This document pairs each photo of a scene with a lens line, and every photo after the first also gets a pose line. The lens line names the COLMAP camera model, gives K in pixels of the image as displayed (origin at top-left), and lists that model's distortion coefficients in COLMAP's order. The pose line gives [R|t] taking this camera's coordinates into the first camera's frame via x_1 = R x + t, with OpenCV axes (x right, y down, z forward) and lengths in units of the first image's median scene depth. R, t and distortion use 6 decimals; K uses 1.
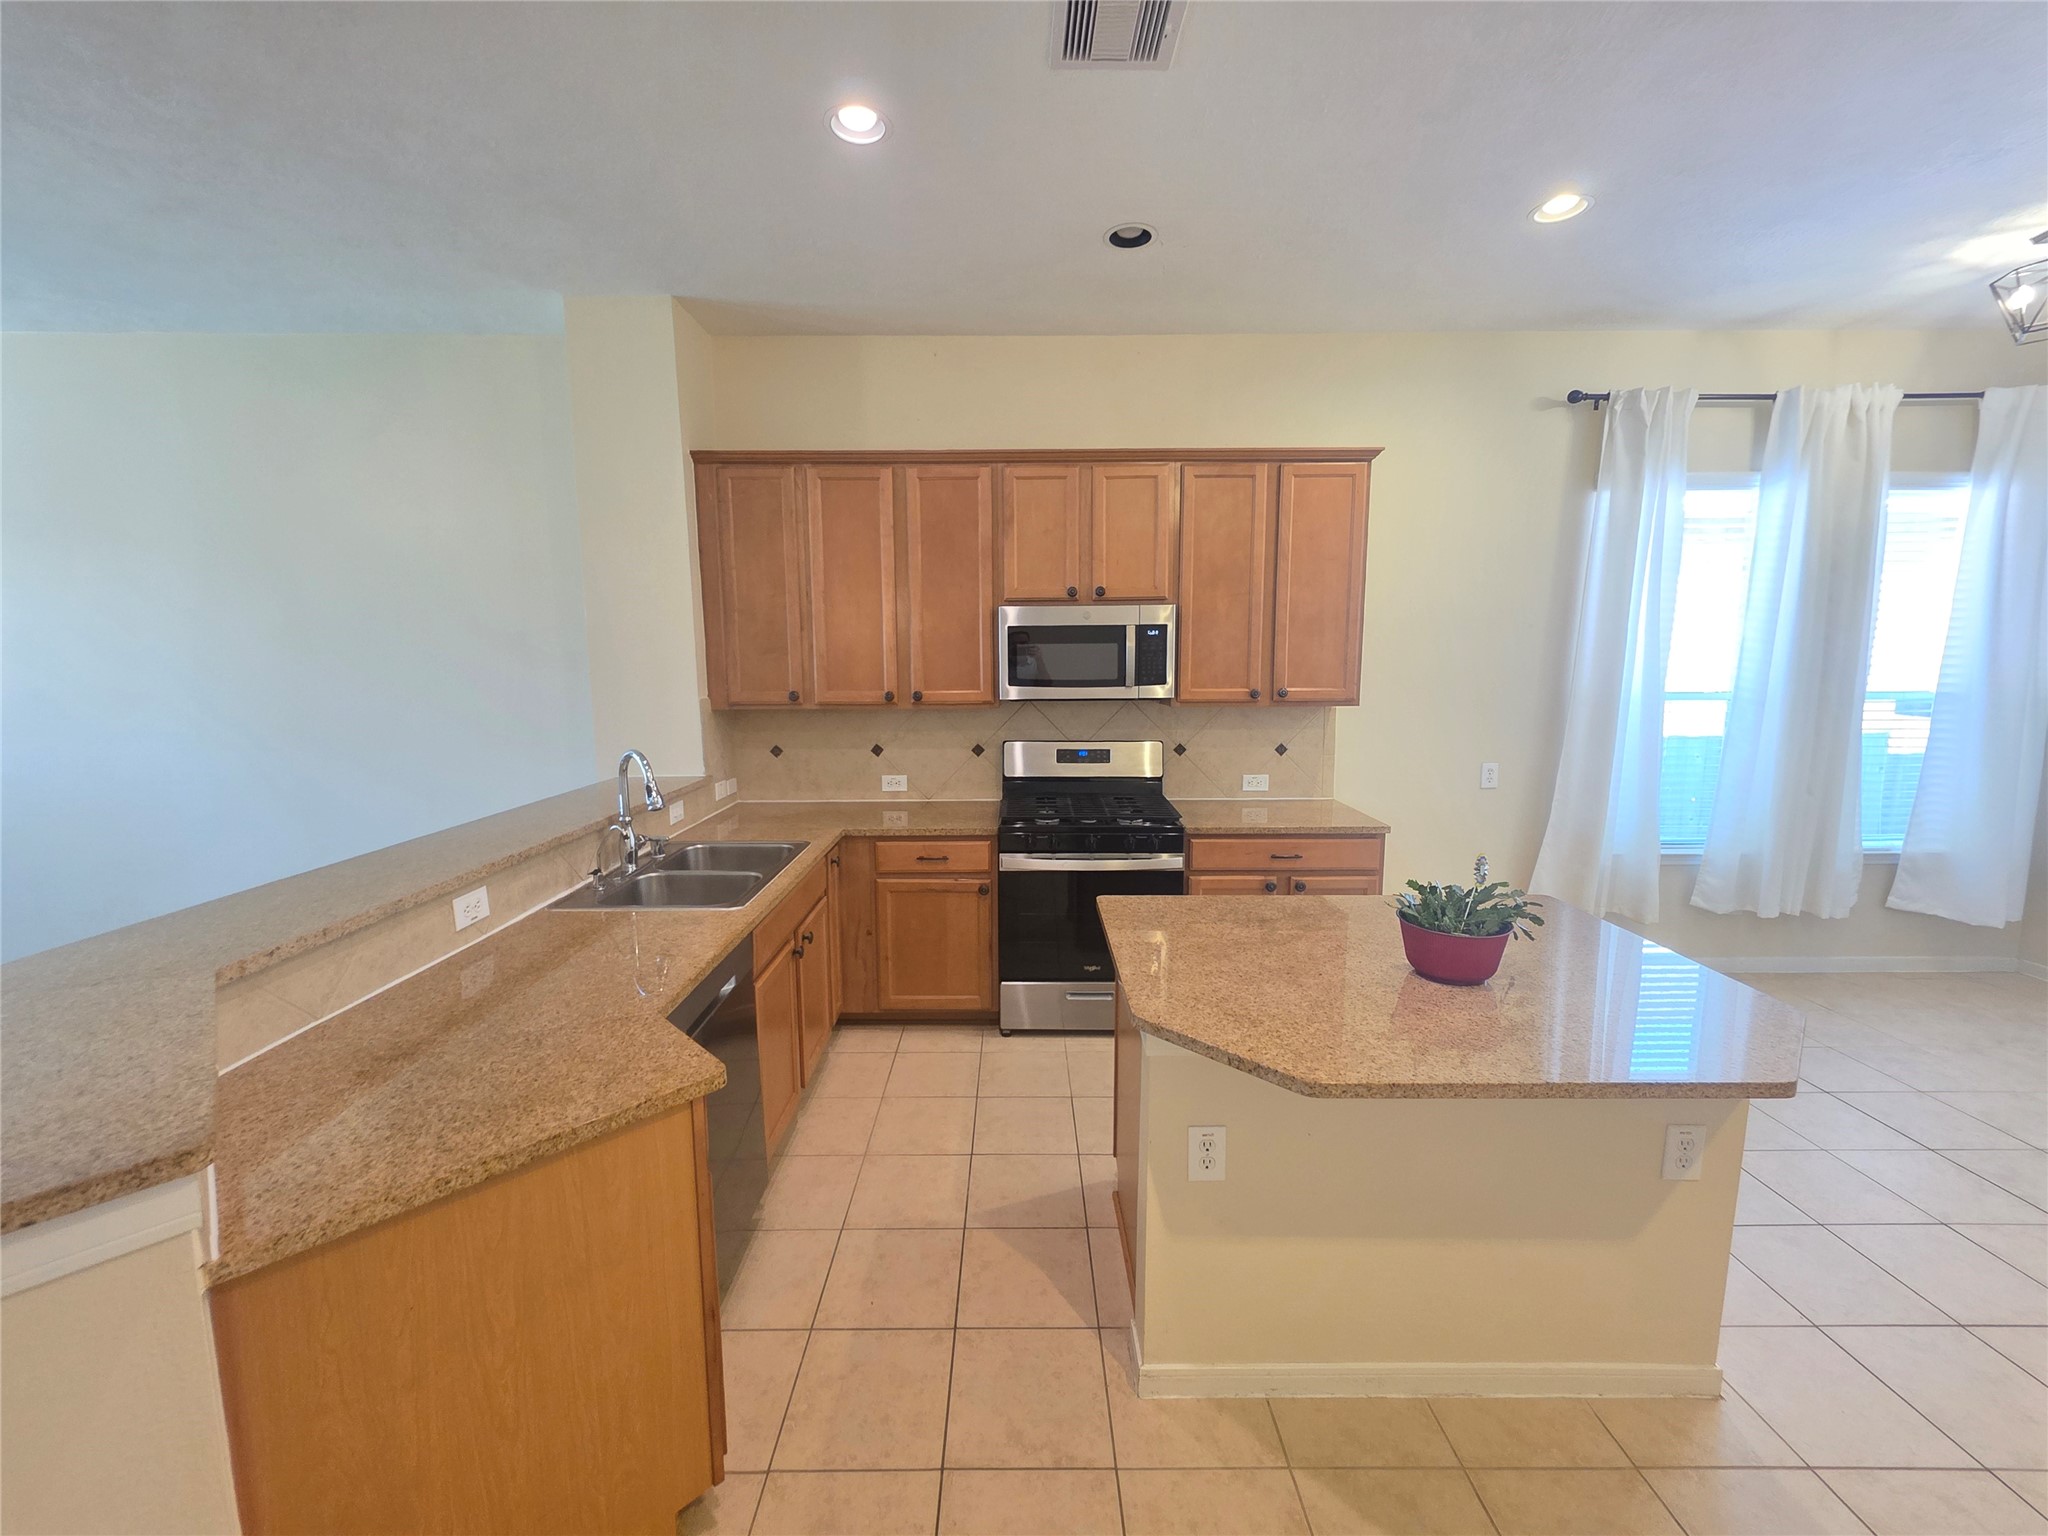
lens RADIAL K [[819.7, 0, 1019.8], [0, 819.7, 759.4], [0, 0, 1]] dist [0.002898, 0.000097]
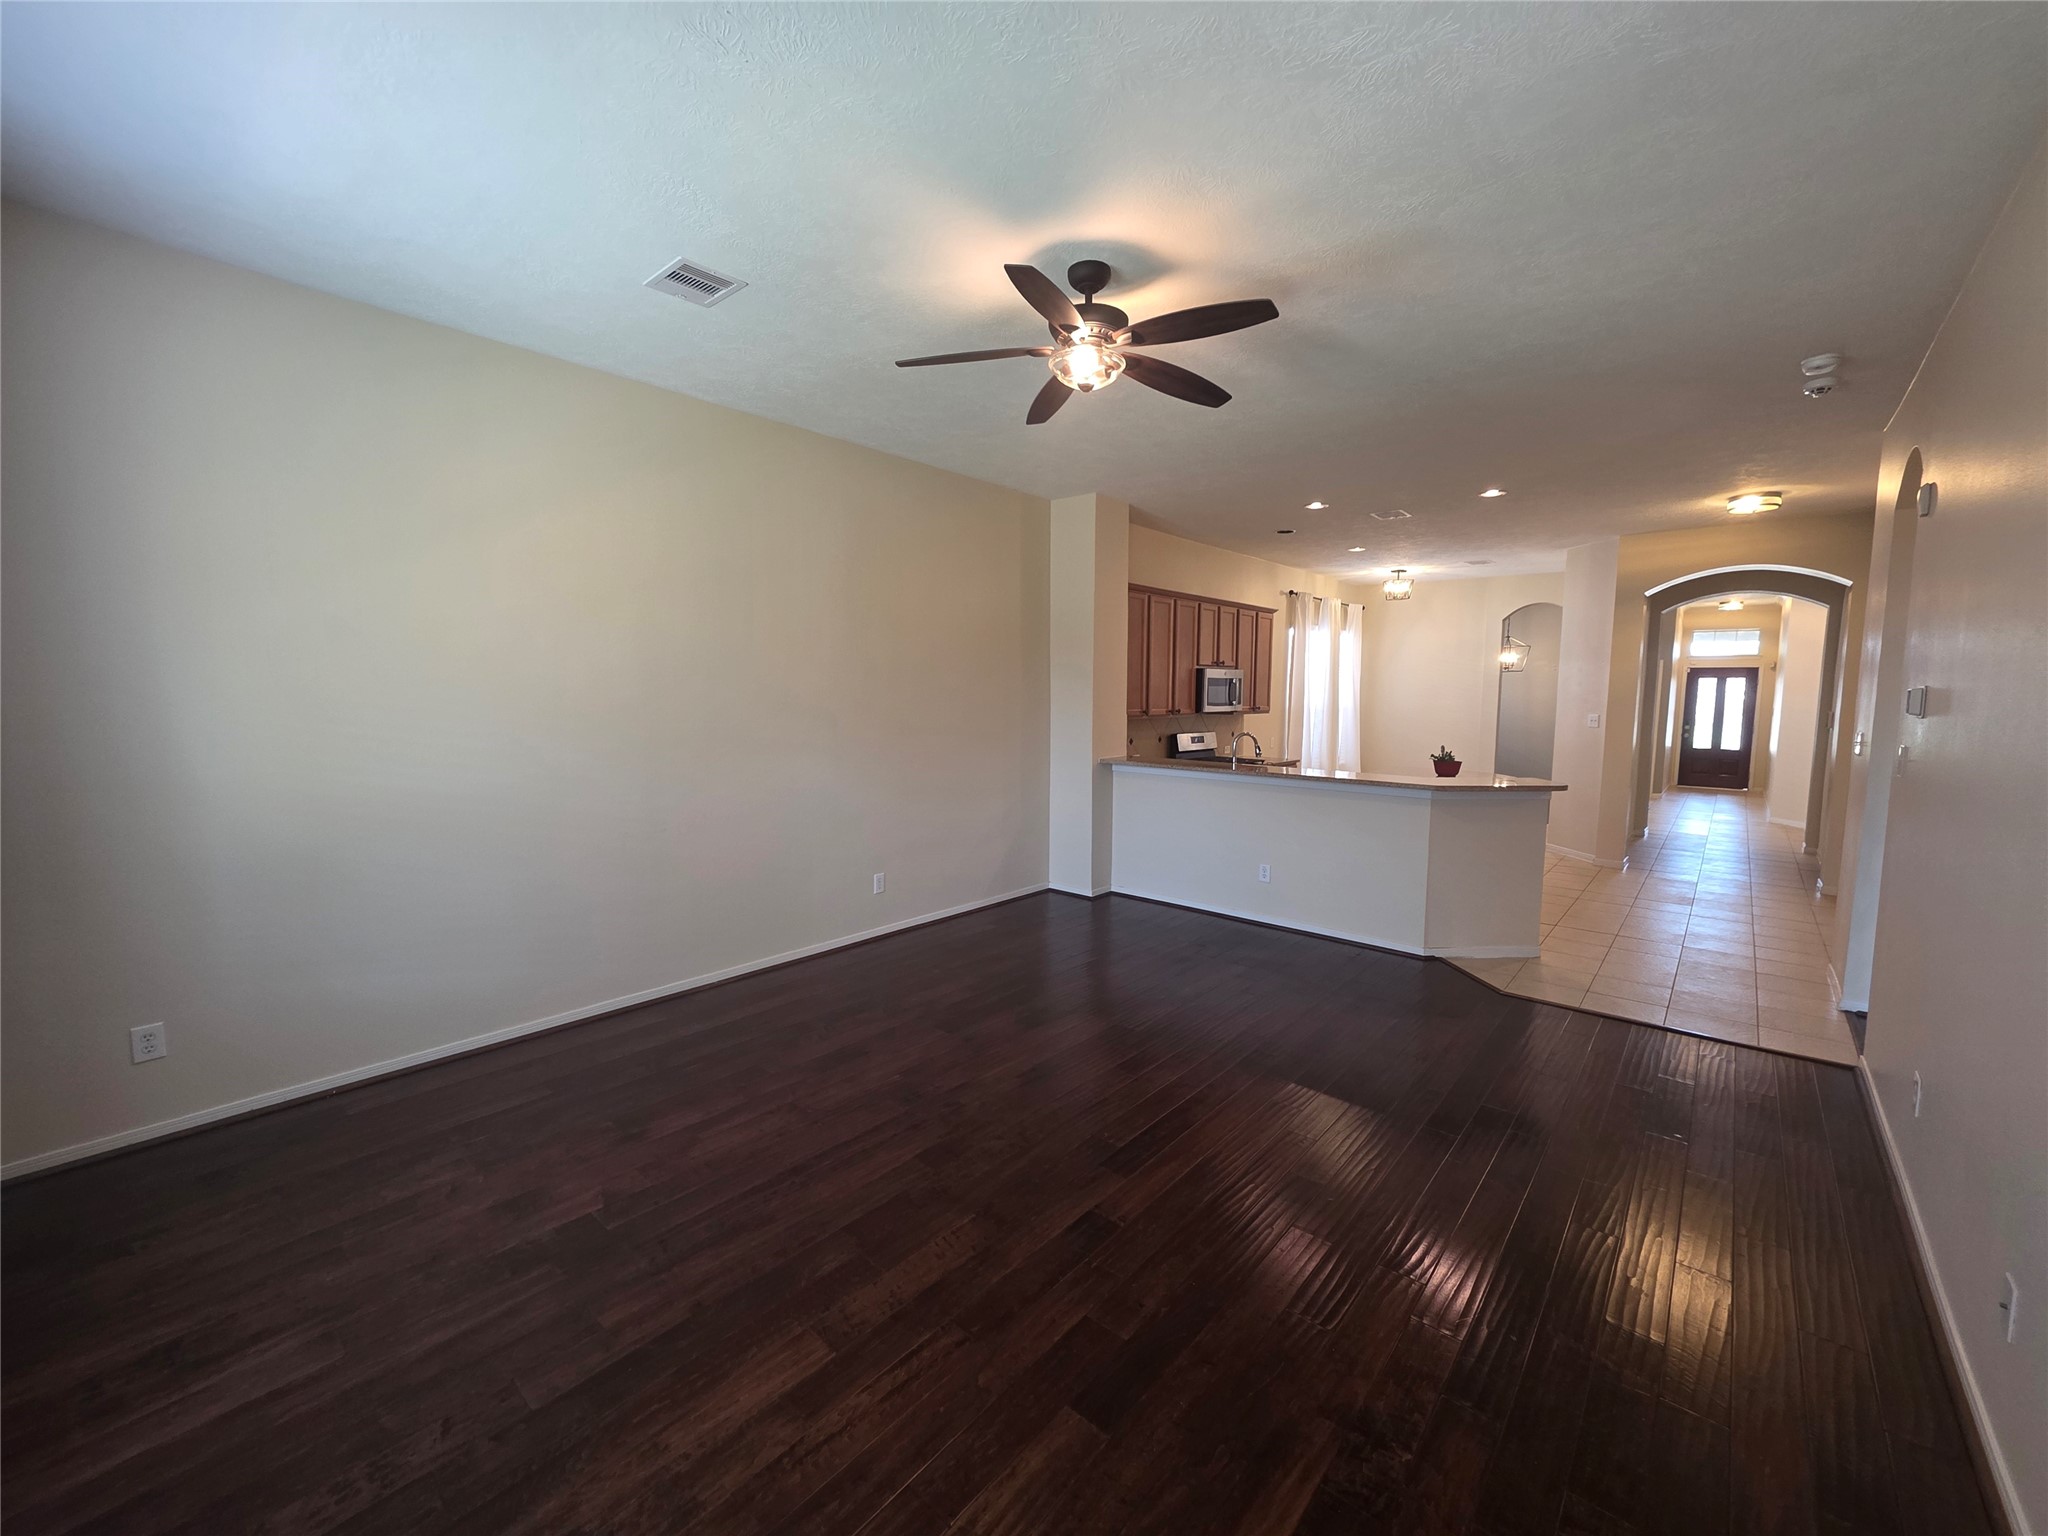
lens RADIAL K [[817.0, 0, 1021.2], [0, 817.0, 764.4], [0, 0, 1]] dist [0.003174, 0.000261]
pose [[0.662193, -0.062488, 0.746723, -1.871828], [0.088207, 0.996089, 0.005133, 0.009303], [-0.744124, 0.062467, 0.665115, -0.047311]]
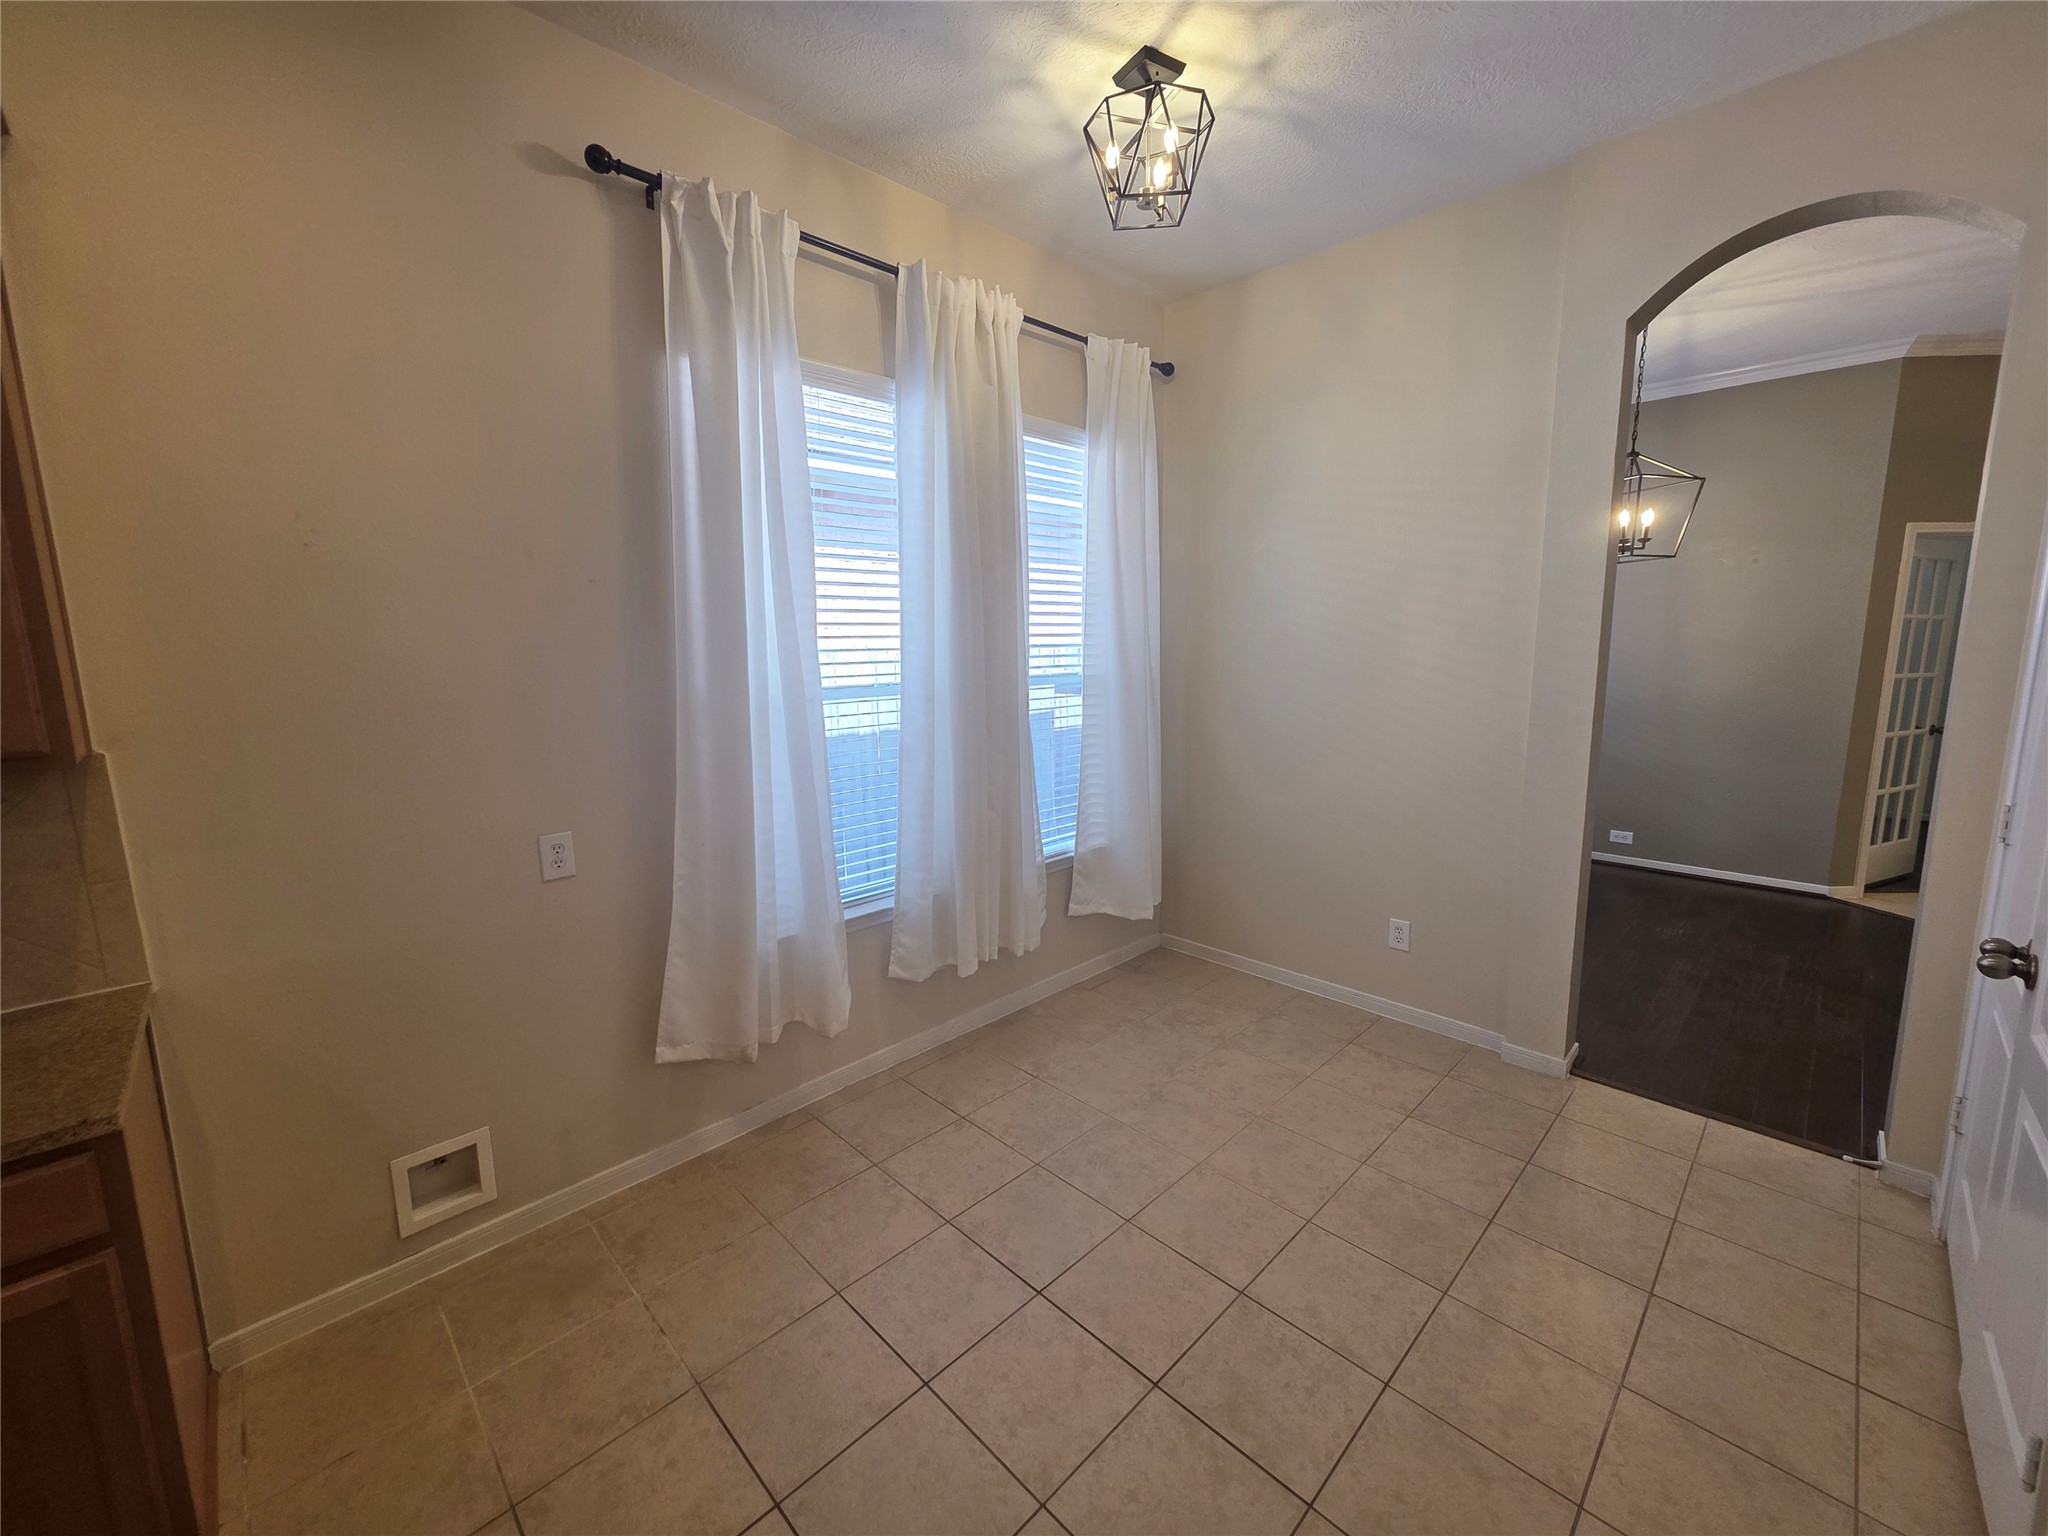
lens RADIAL K [[817.0, 0, 1021.2], [0, 817.0, 764.4], [0, 0, 1]] dist [0.003174, 0.000261]
pose [[0.715326, -0.111288, 0.689872, 0.463899], [0.098707, 0.993430, 0.057908, -0.045723], [-0.691784, 0.026672, 0.721611, 0.429145]]
